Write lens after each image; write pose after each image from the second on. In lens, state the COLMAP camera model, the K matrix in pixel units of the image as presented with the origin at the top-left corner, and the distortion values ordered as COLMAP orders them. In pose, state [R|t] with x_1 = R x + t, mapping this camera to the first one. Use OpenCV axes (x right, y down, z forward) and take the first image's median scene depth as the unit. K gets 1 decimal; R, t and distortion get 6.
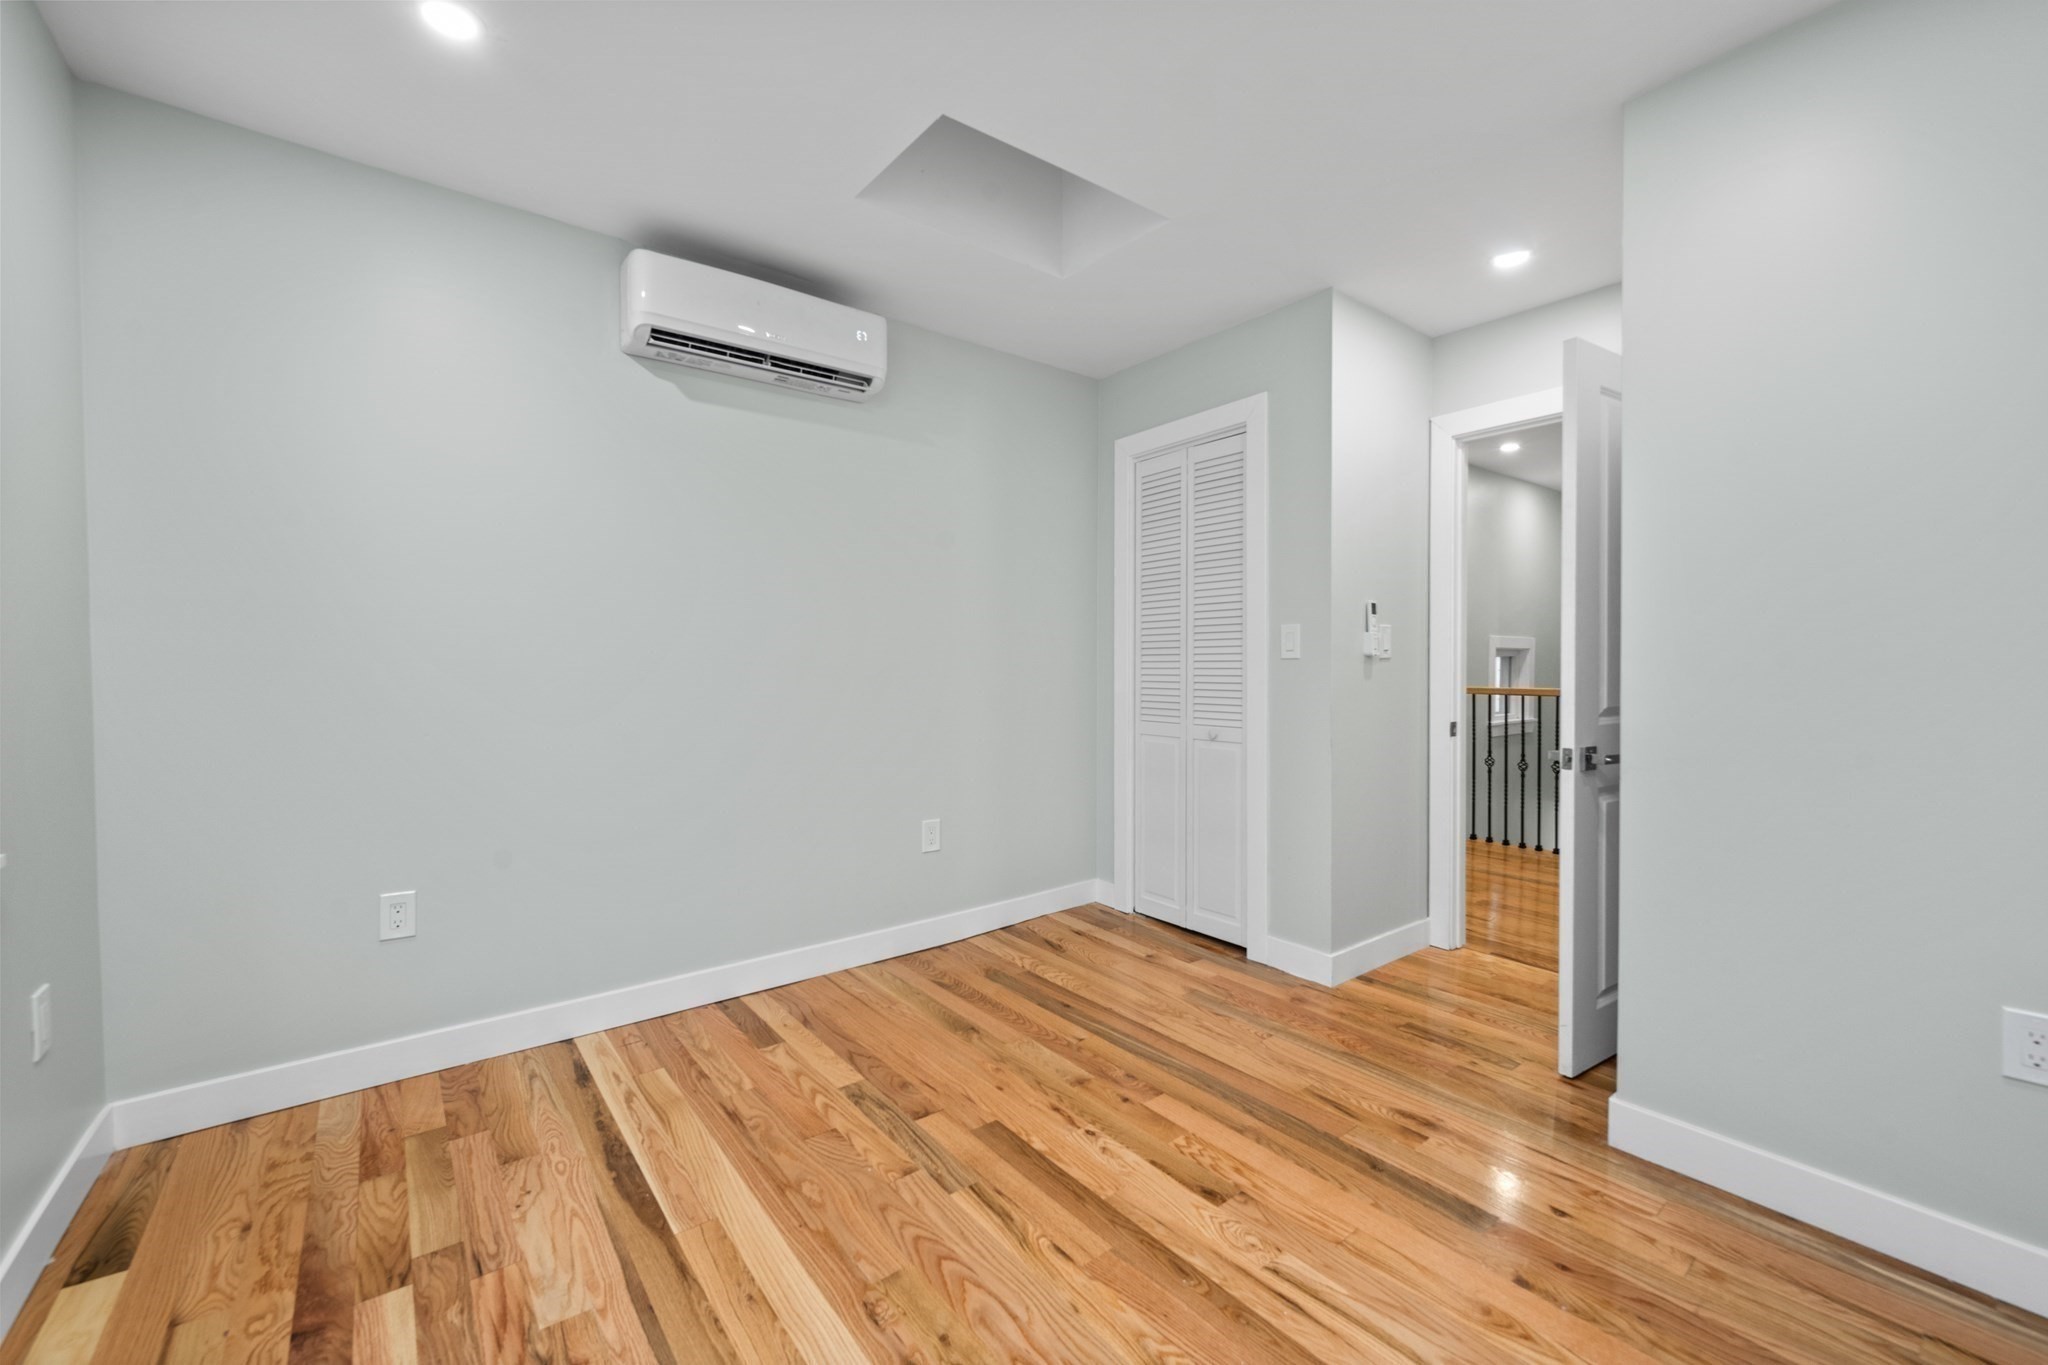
lens RADIAL K [[828.4, 0, 1032.5], [0, 828.4, 681.7], [0, 0, 1]] dist [-0.001194, -0.000433]
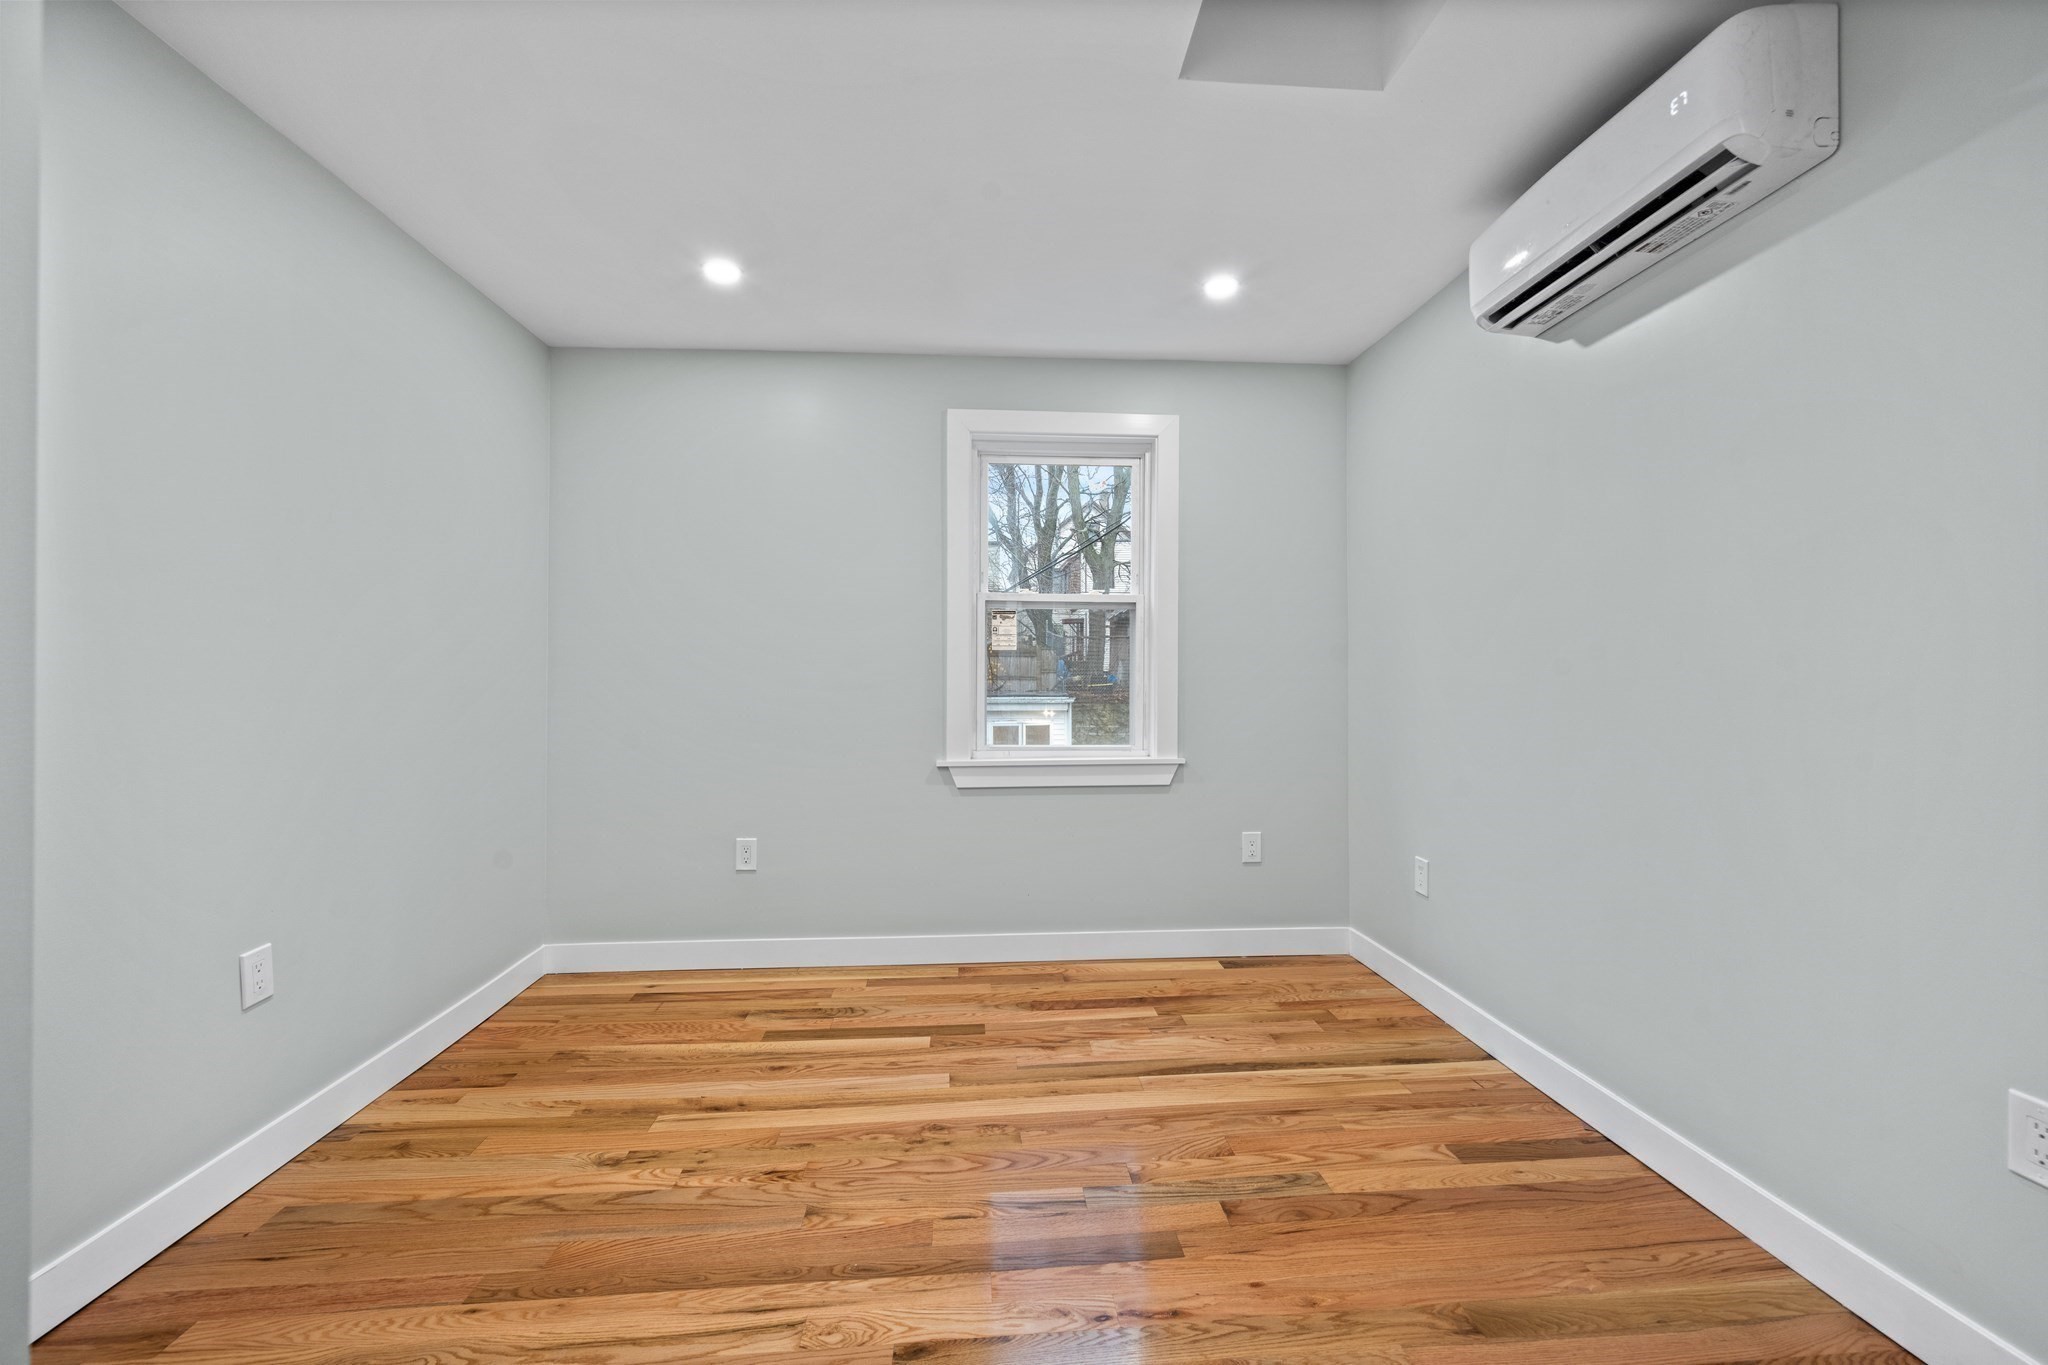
lens RADIAL K [[828.4, 0, 1032.5], [0, 828.4, 681.7], [0, 0, 1]] dist [-0.001194, -0.000433]
pose [[-0.553616, 0.003137, -0.832766, 0.763826], [-0.016383, 0.999758, 0.014658, -0.034866], [0.832611, 0.021758, -0.553431, 1.430539]]
